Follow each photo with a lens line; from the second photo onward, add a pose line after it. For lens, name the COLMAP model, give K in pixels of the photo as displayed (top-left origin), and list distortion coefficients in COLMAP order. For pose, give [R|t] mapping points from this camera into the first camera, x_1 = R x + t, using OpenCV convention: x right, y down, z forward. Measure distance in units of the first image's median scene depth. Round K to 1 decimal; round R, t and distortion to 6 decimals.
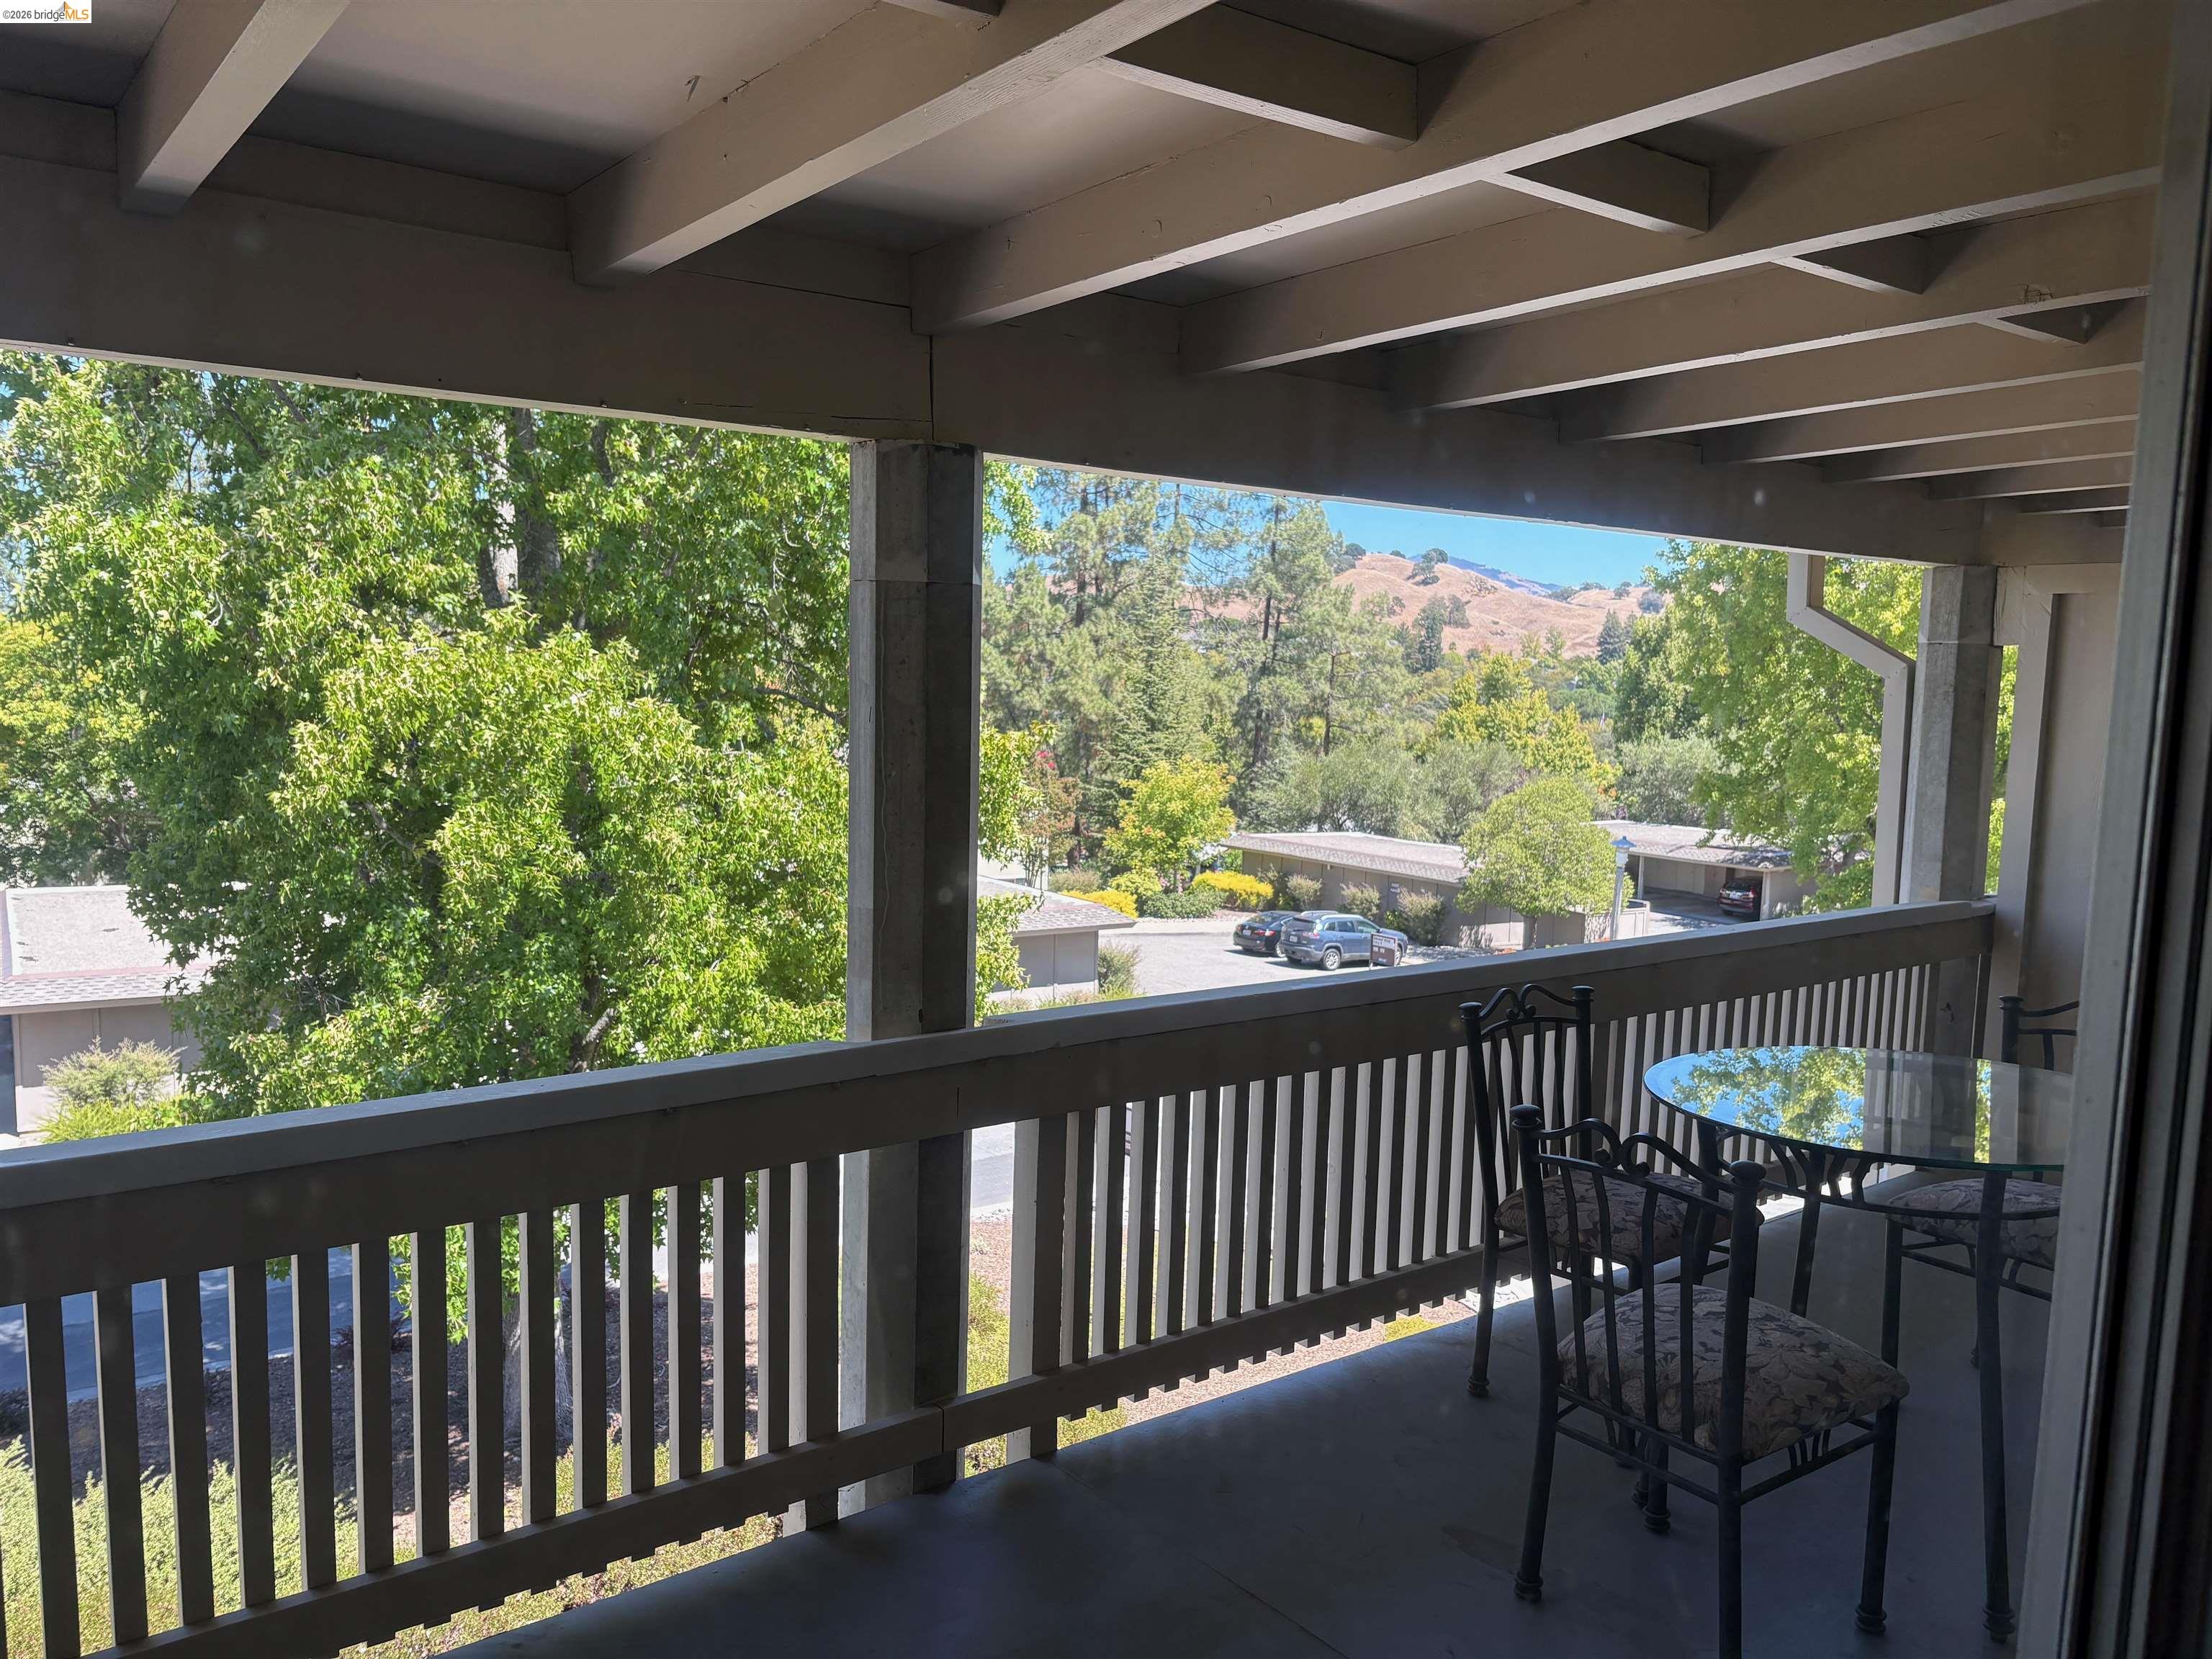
lens RADIAL K [[1667.1, 0, 1107.4], [0, 1667.1, 852.0], [0, 0, 1]] dist [0.026820, -0.021032]
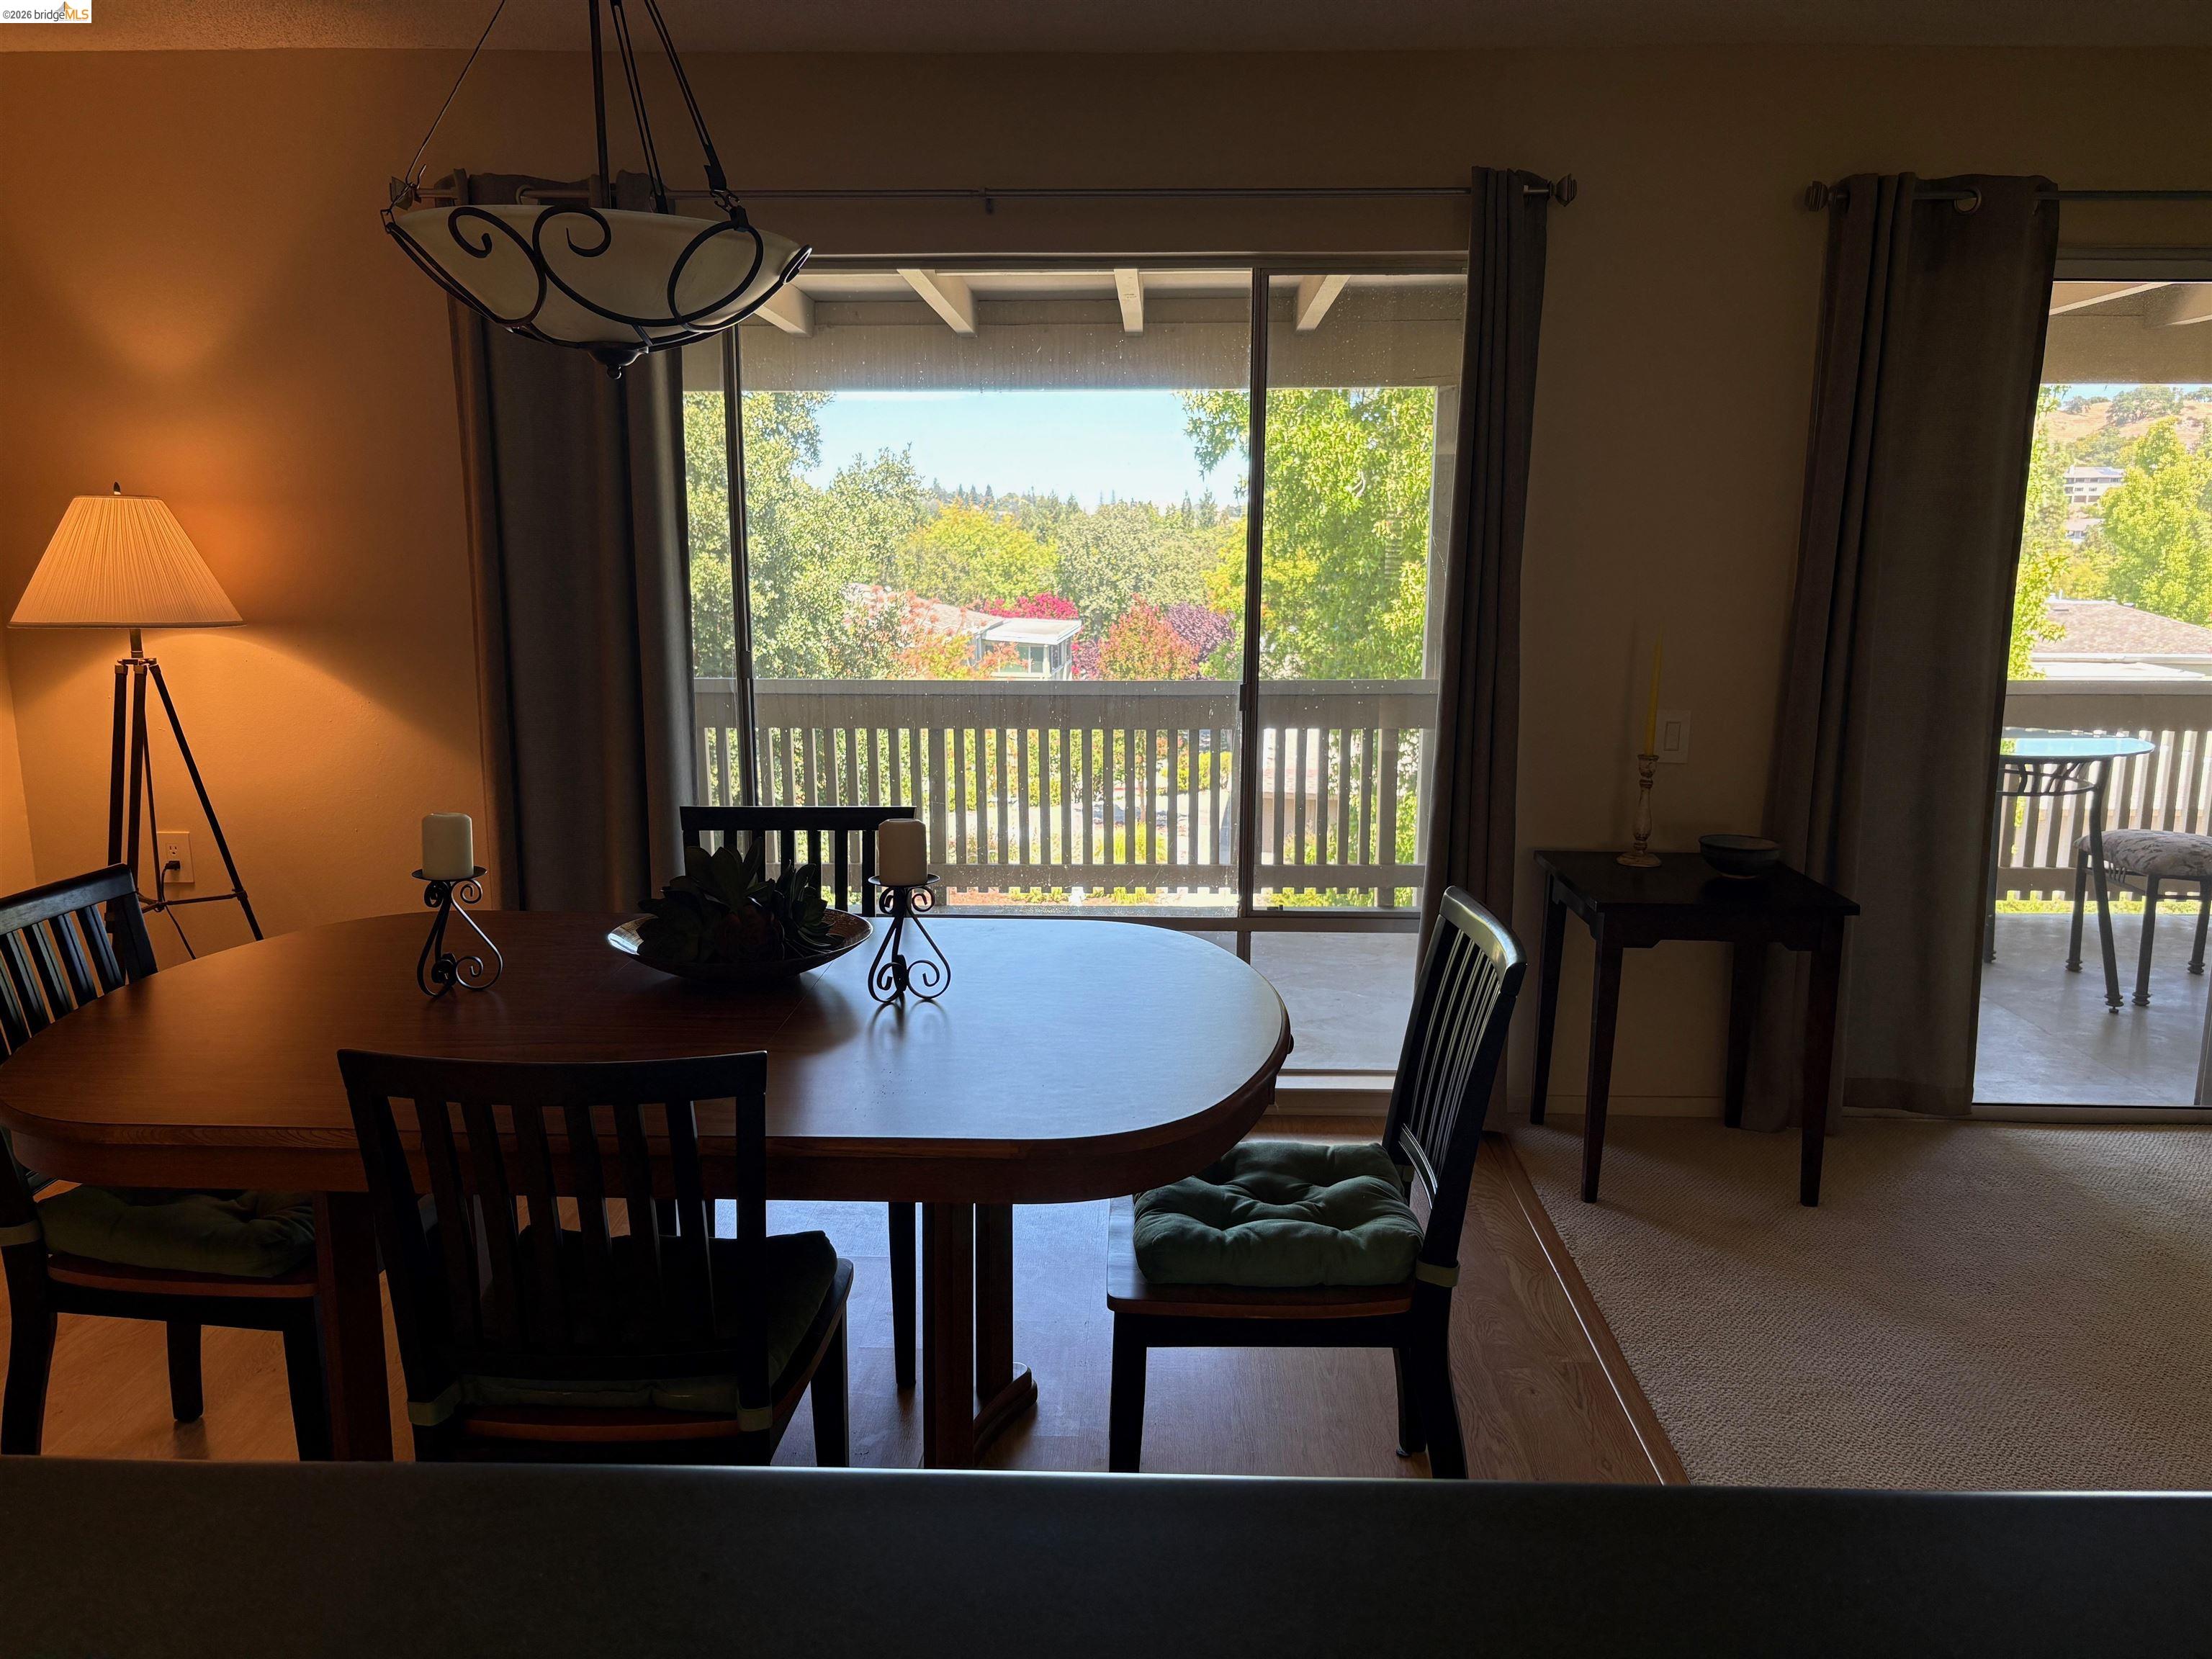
lens RADIAL K [[1667.1, 0, 1088.9], [0, 1667.1, 838.9], [0, 0, 1]] dist [0.026820, -0.021032]
pose [[0.761760, 0.097088, -0.640543, 0.202975], [-0.049205, 0.994522, 0.092224, 0.031166], [0.645988, -0.038734, 0.762364, -0.198021]]
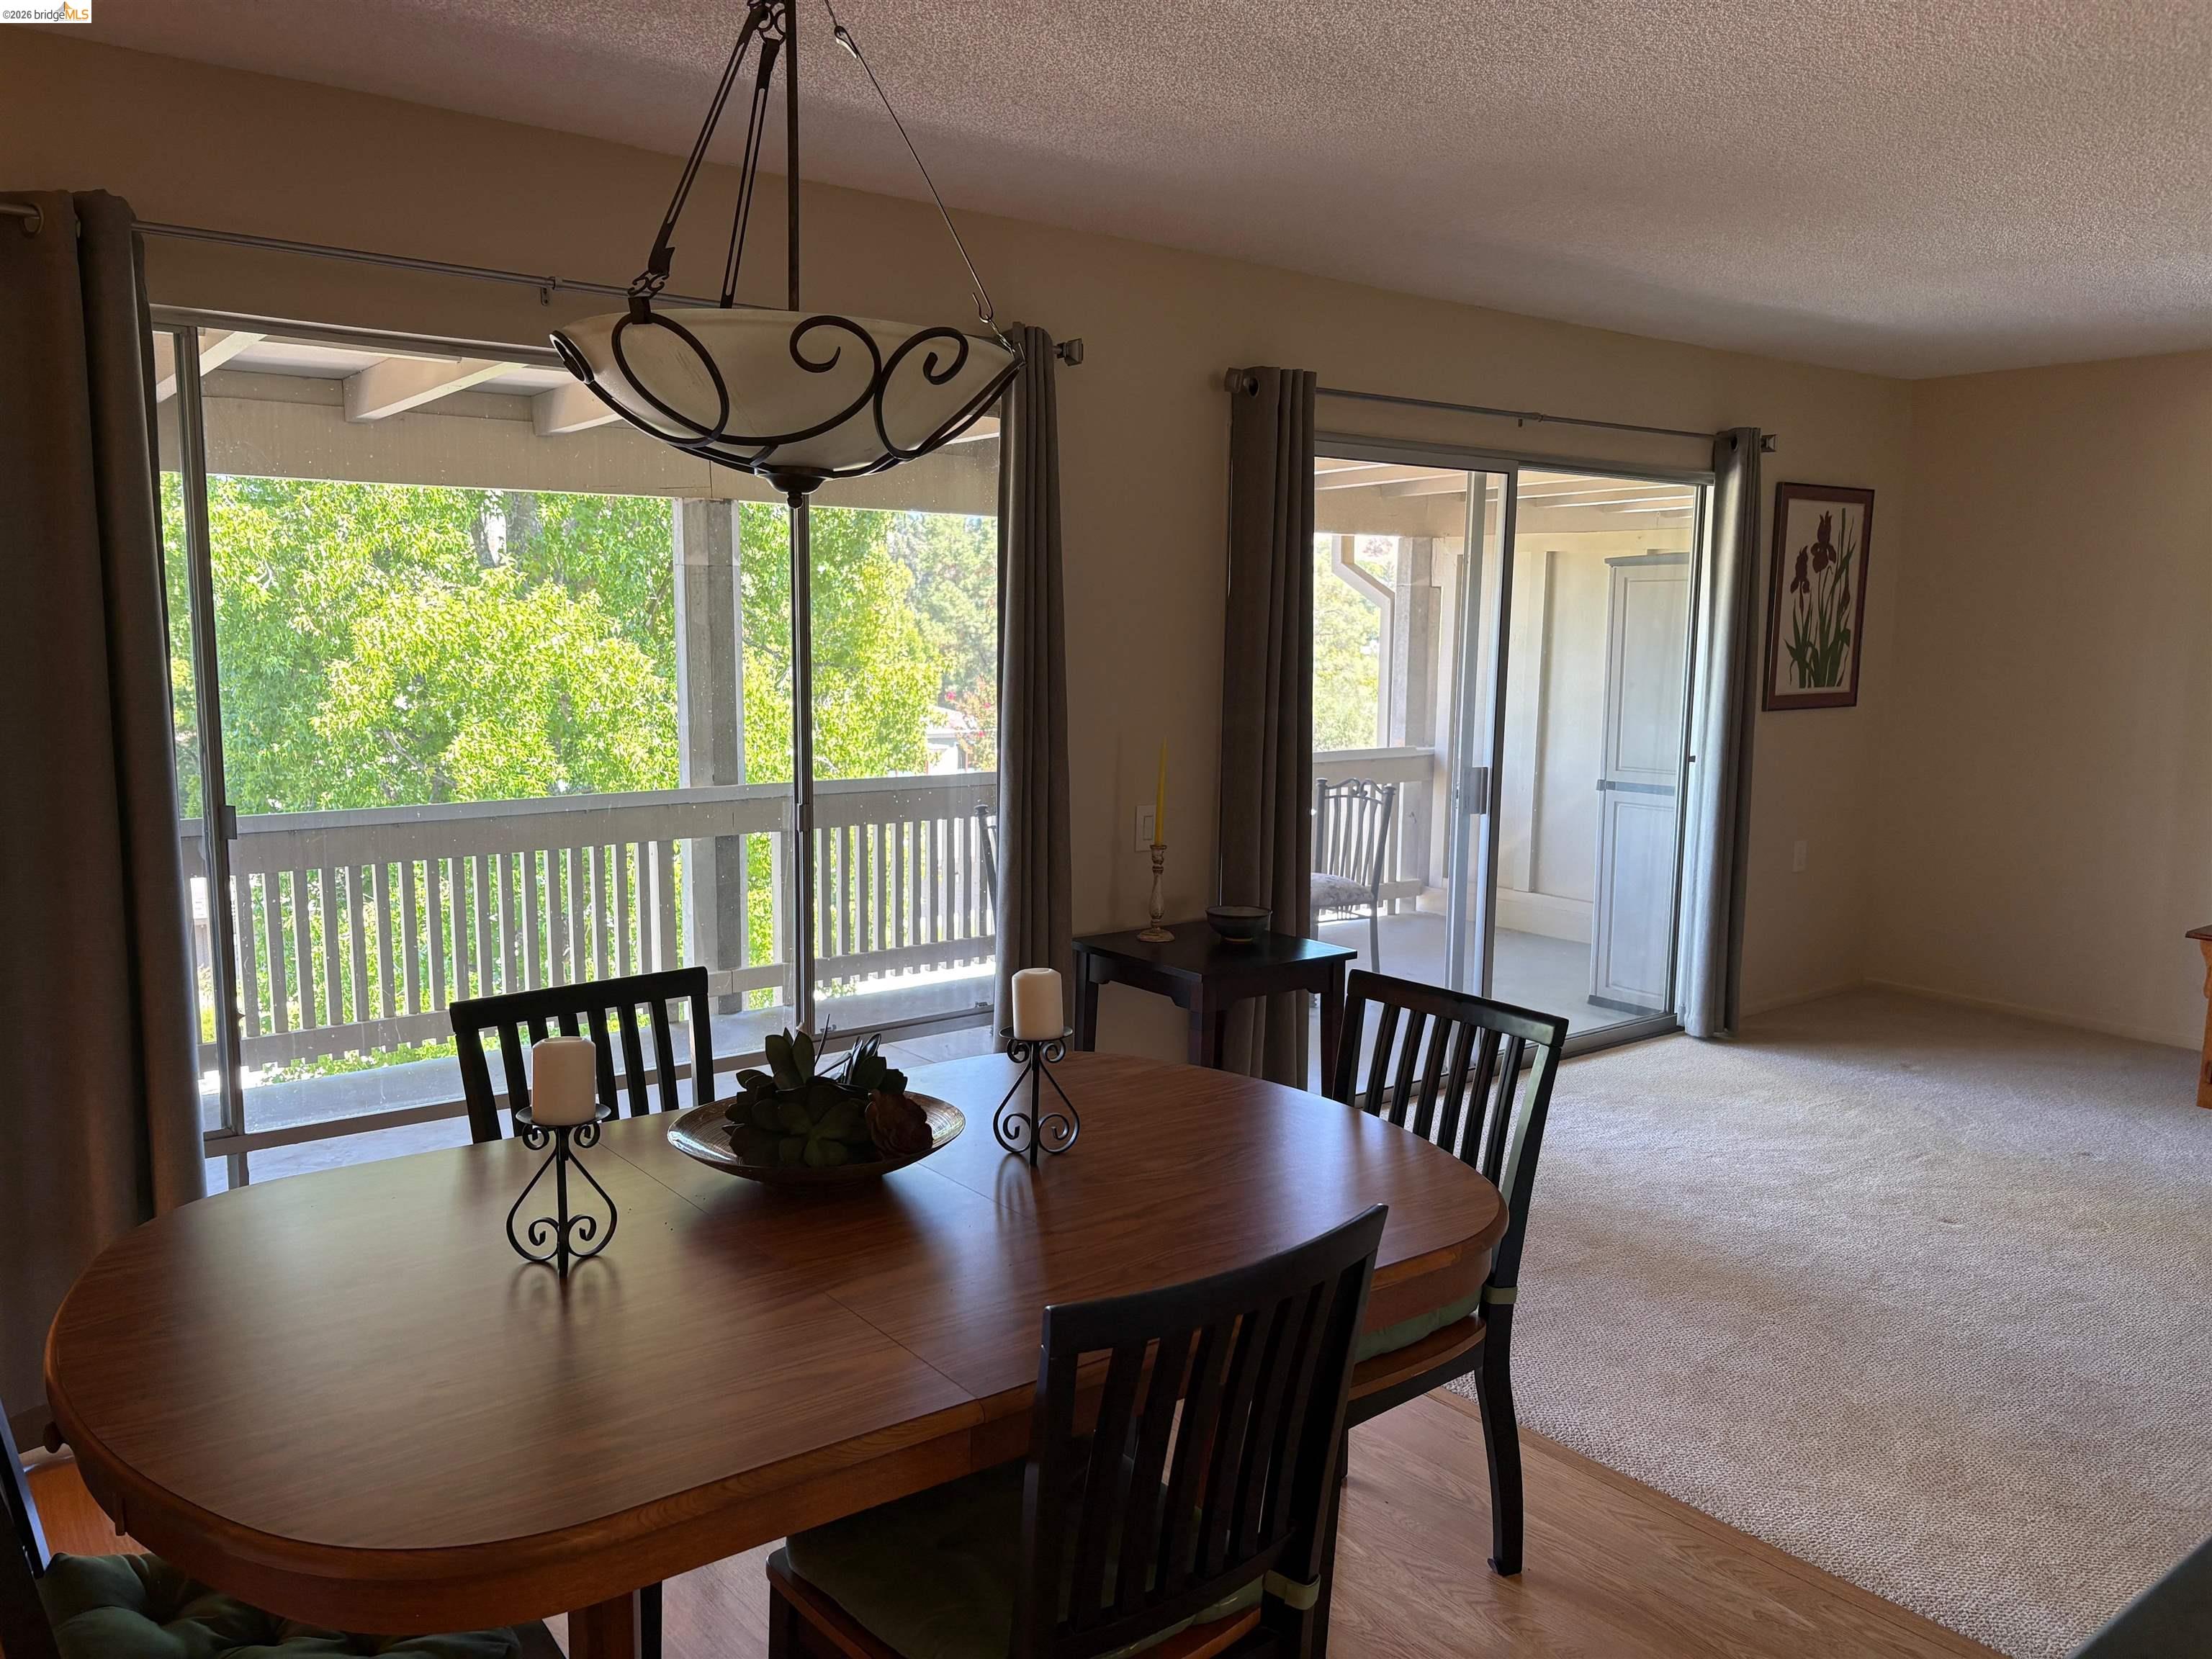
lens RADIAL K [[1667.1, 0, 1106.9], [0, 1667.1, 846.9], [0, 0, 1]] dist [0.026820, -0.021032]
pose [[0.999888, -0.014506, 0.003633, 0.082730], [0.014388, 0.999427, 0.030635, 0.029080], [-0.004075, -0.030579, 0.999524, -0.242606]]
